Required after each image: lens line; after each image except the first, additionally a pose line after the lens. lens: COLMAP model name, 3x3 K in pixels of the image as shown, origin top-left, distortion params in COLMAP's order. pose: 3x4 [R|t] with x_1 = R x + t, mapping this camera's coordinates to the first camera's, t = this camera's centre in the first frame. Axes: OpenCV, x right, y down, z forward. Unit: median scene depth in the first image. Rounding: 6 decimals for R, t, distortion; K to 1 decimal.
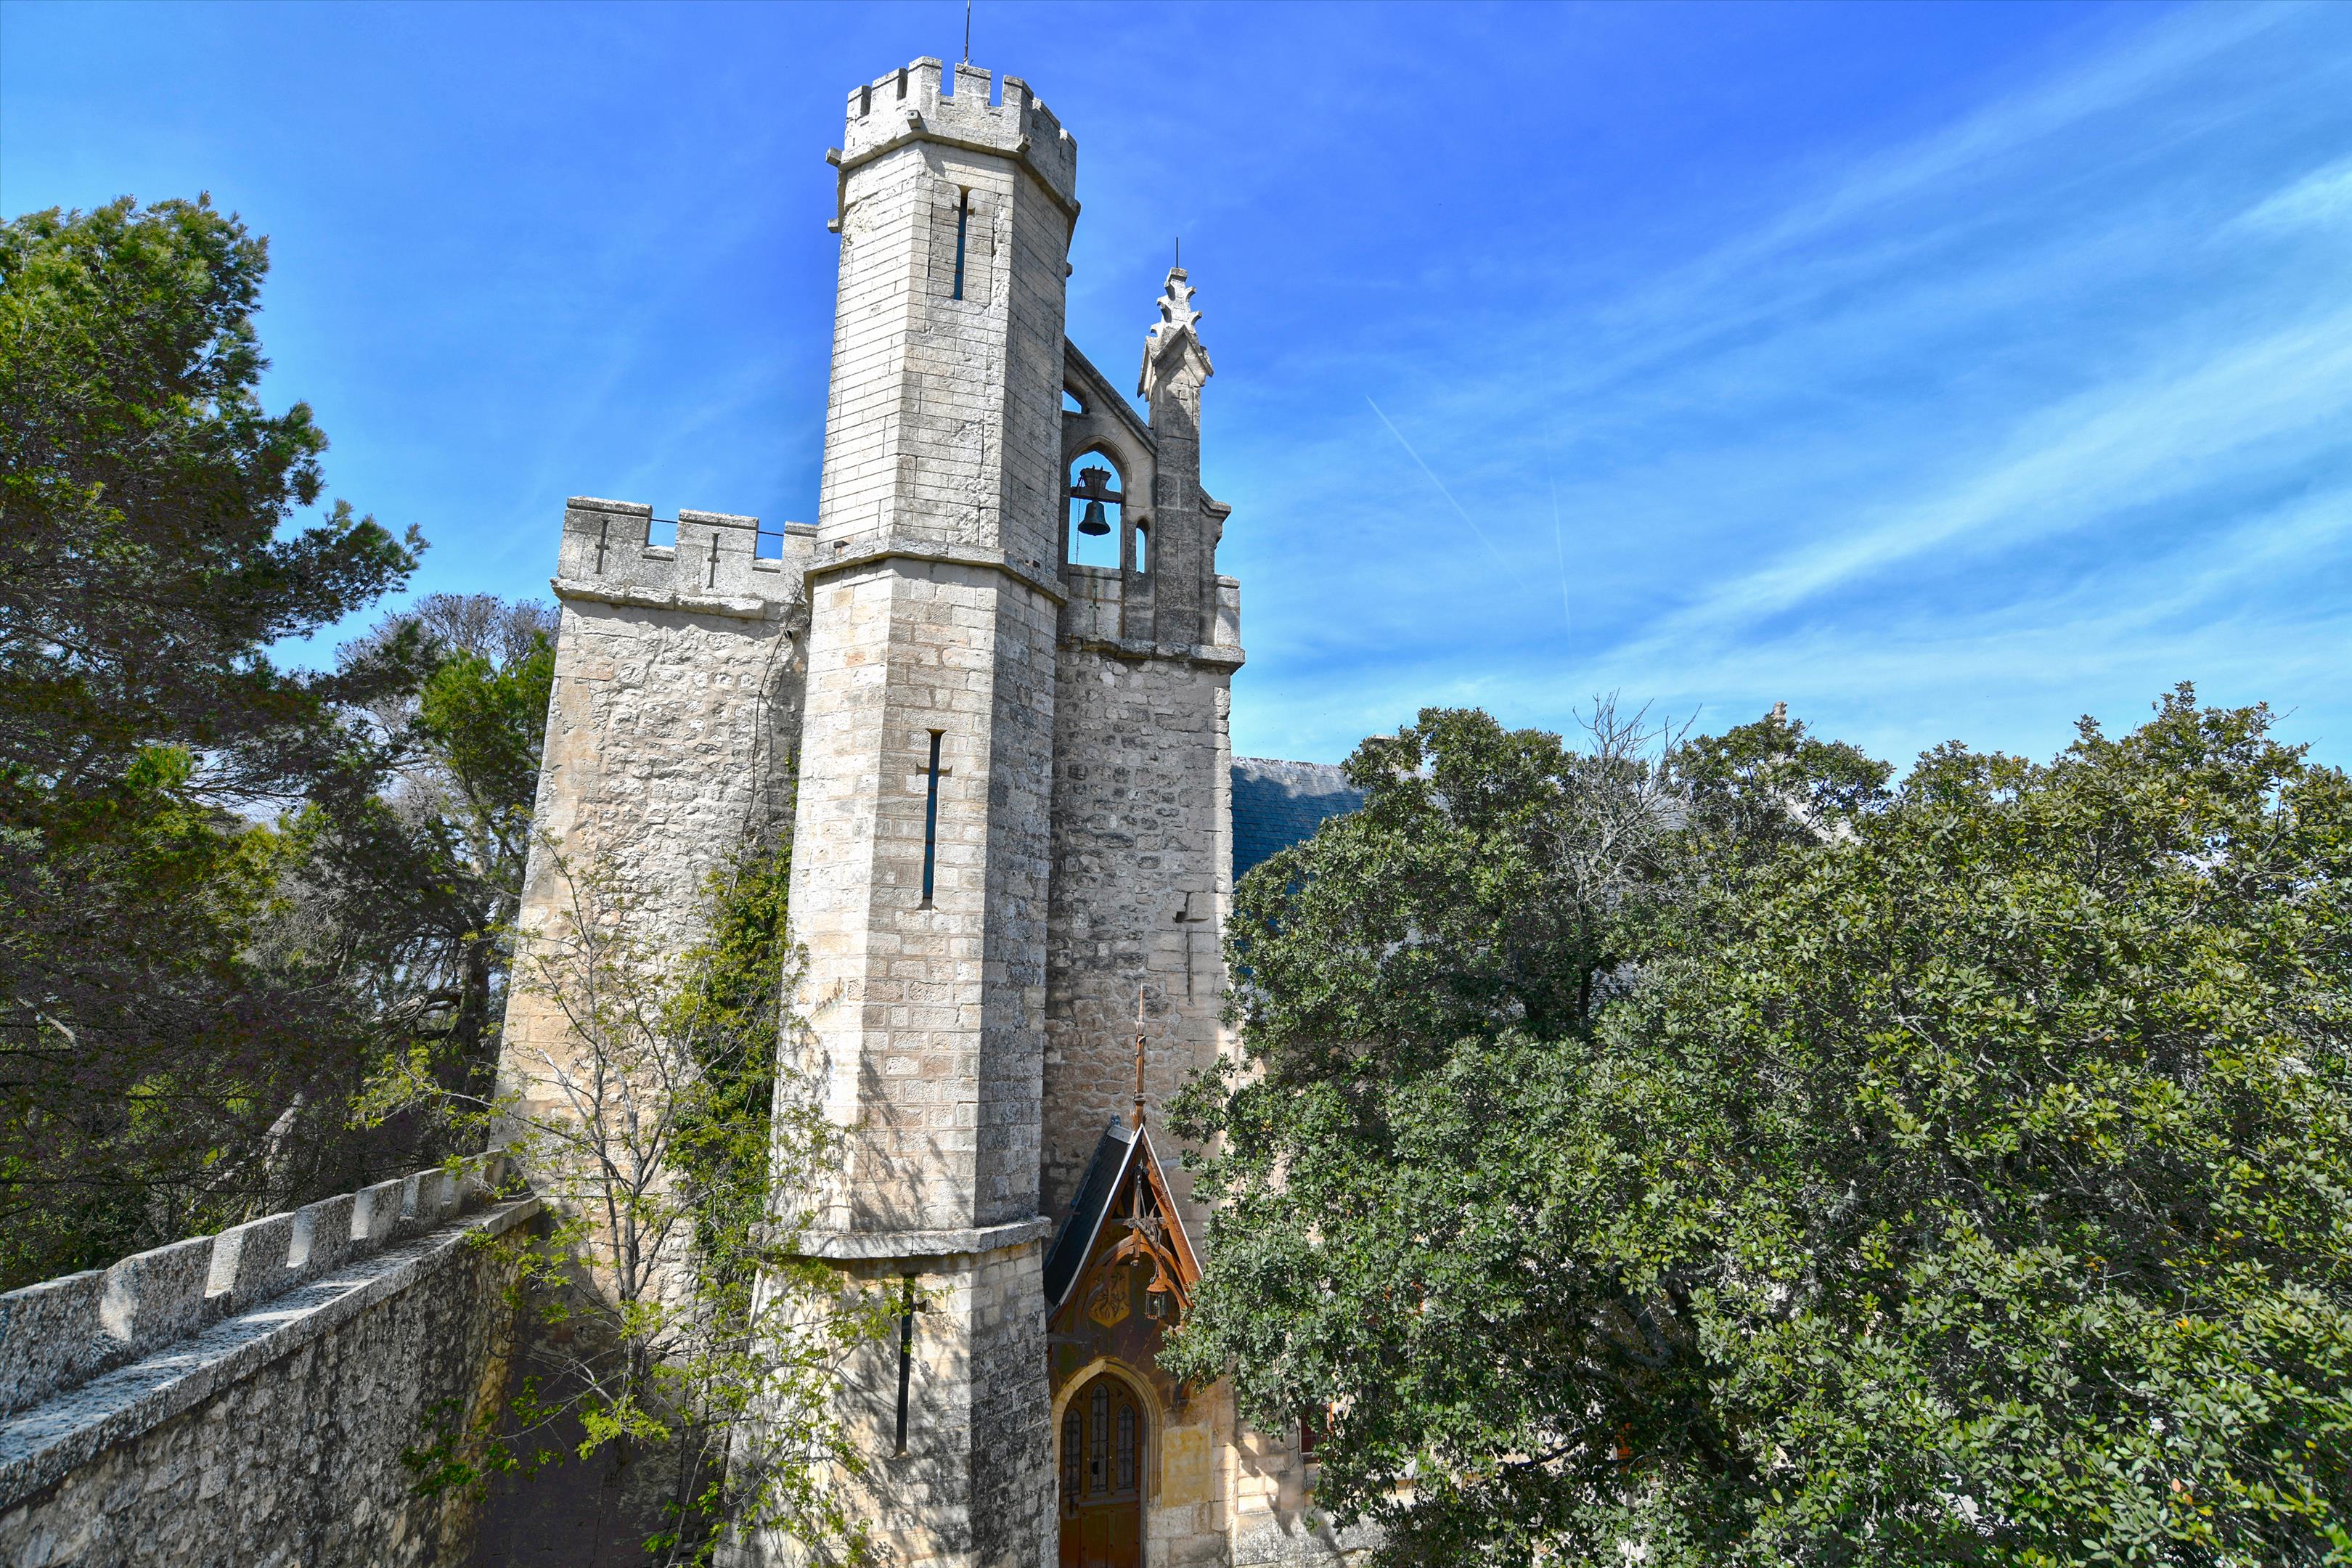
lens RADIAL K [[1177.7, 0, 1176.0], [0, 1177.7, 784.0], [0, 0, 1]] dist [-0.006426, 0.001361]
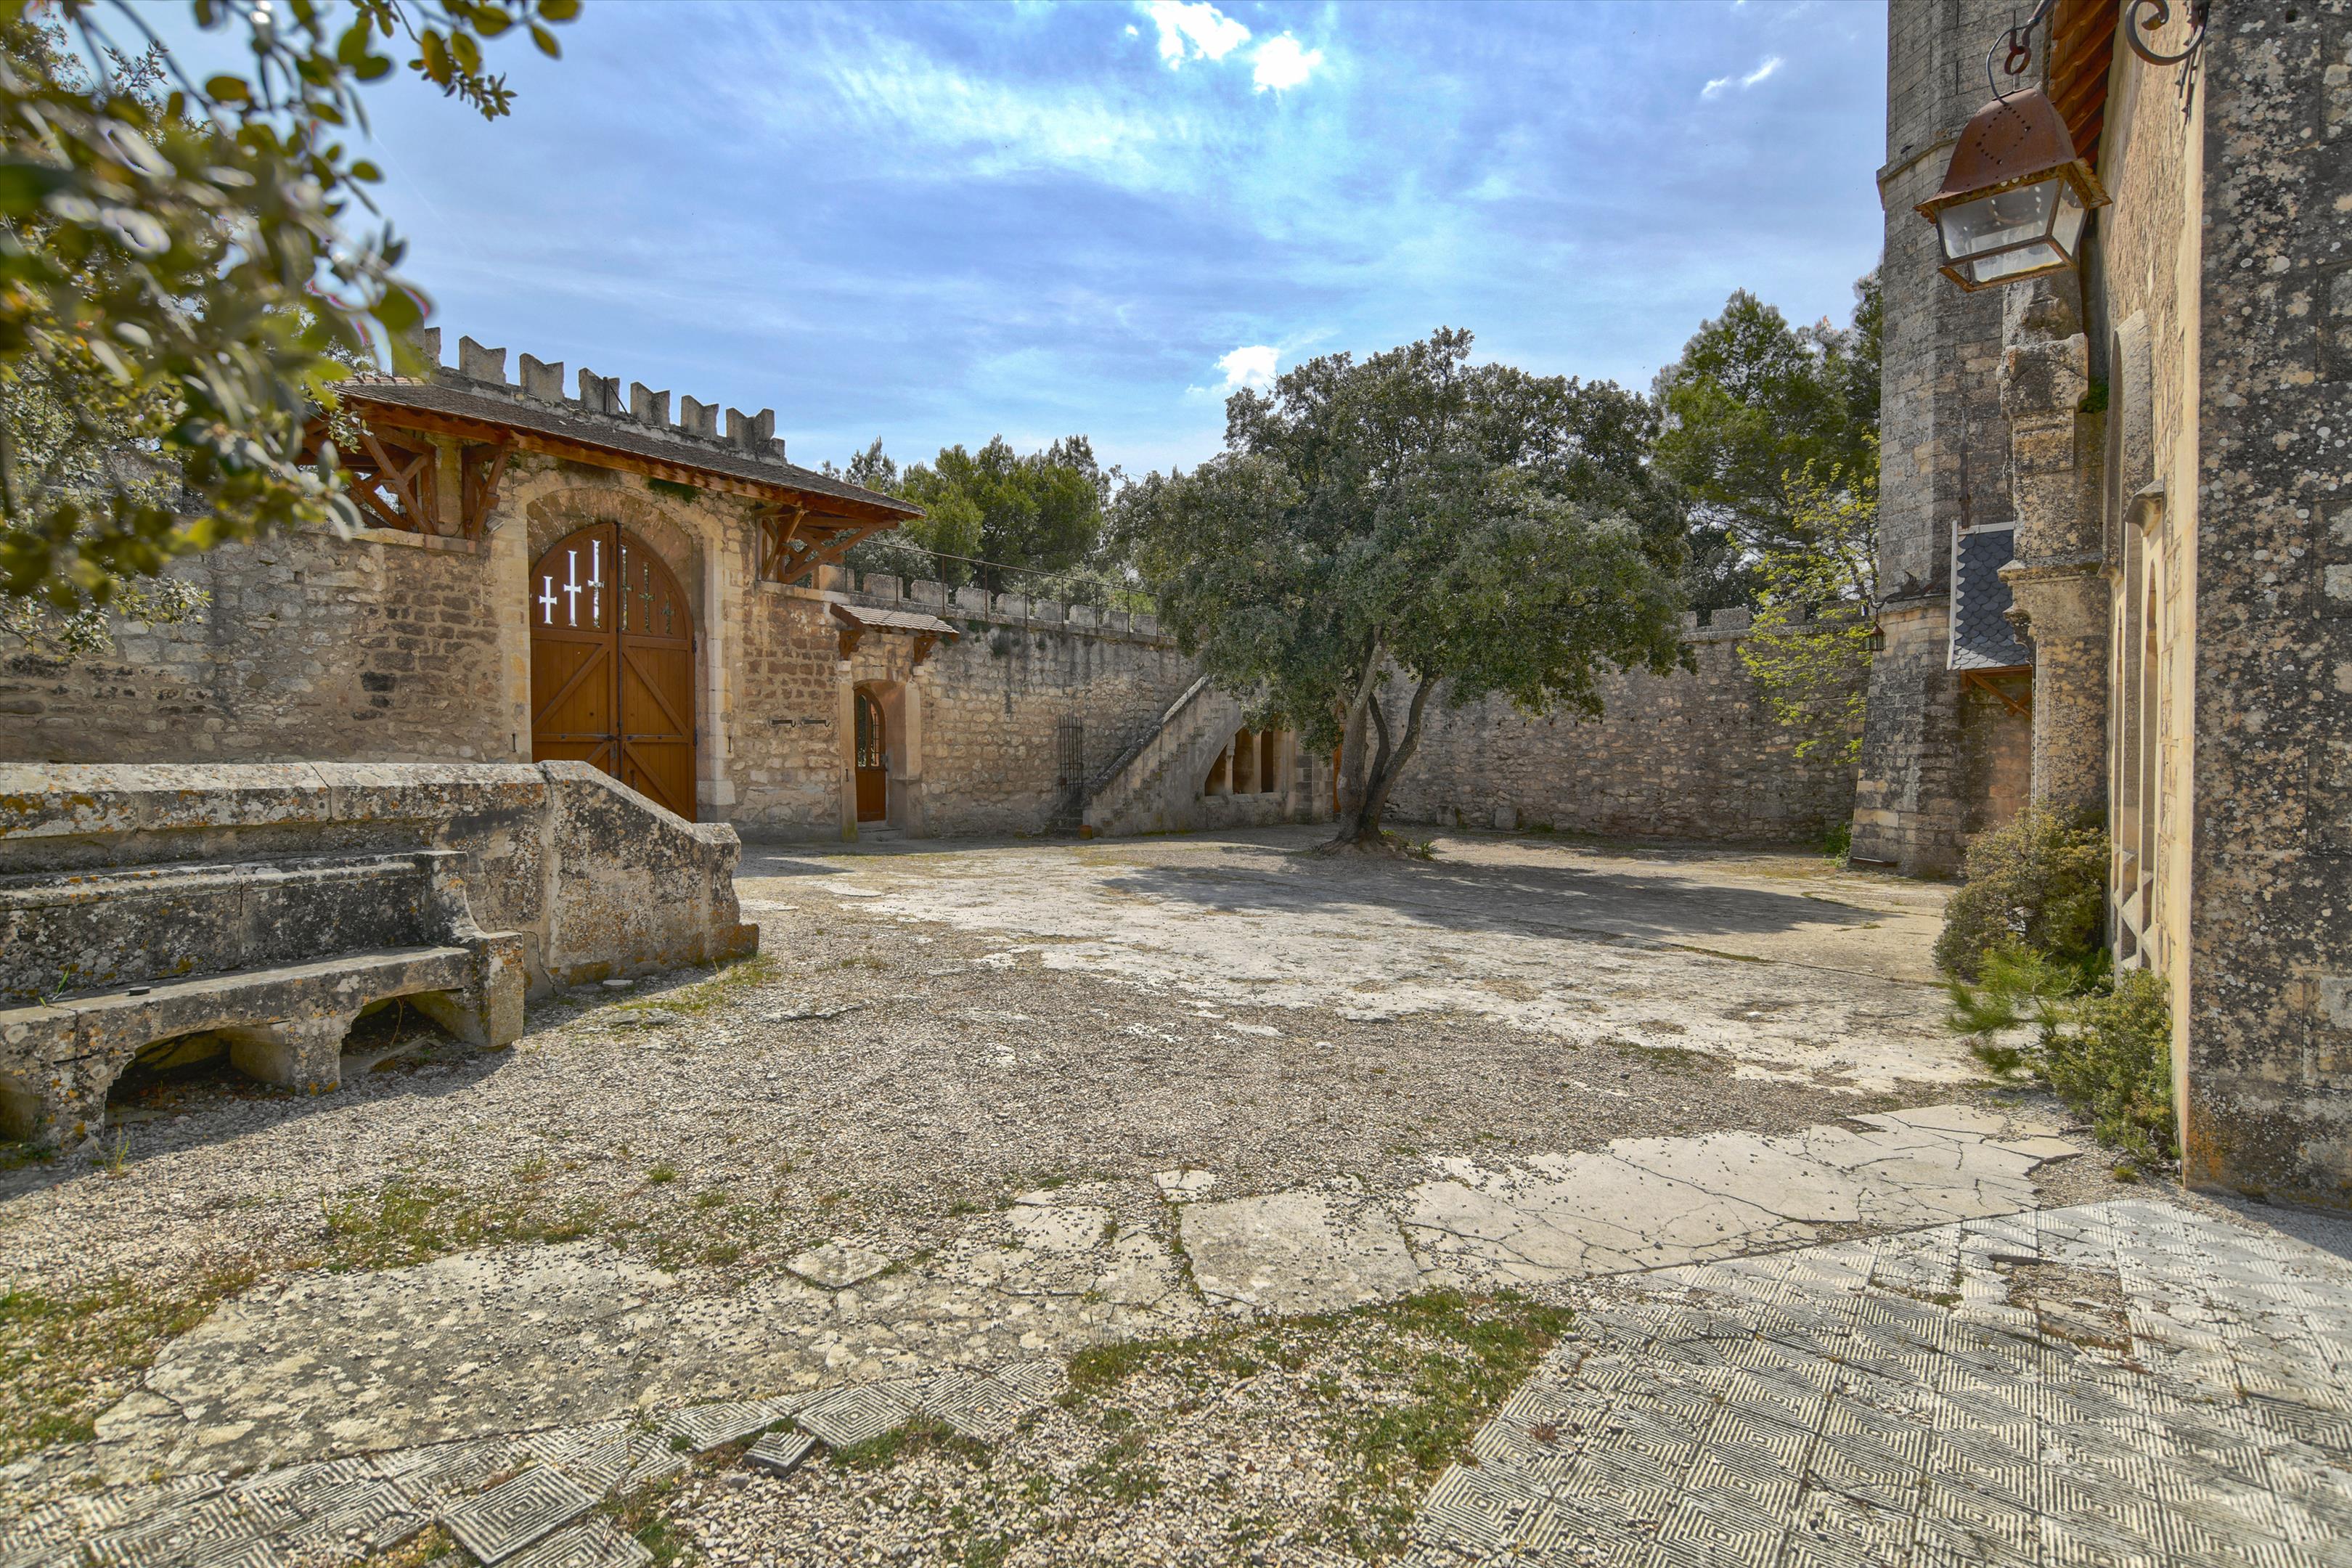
lens RADIAL K [[1177.7, 0, 1176.0], [0, 1177.7, 784.0], [0, 0, 1]] dist [-0.006426, 0.001361]
pose [[-0.788744, 0.012097, -0.614603, 1.365208], [0.137072, 0.978095, -0.156658, 0.620702], [0.599245, -0.207808, -0.773124, 1.346701]]
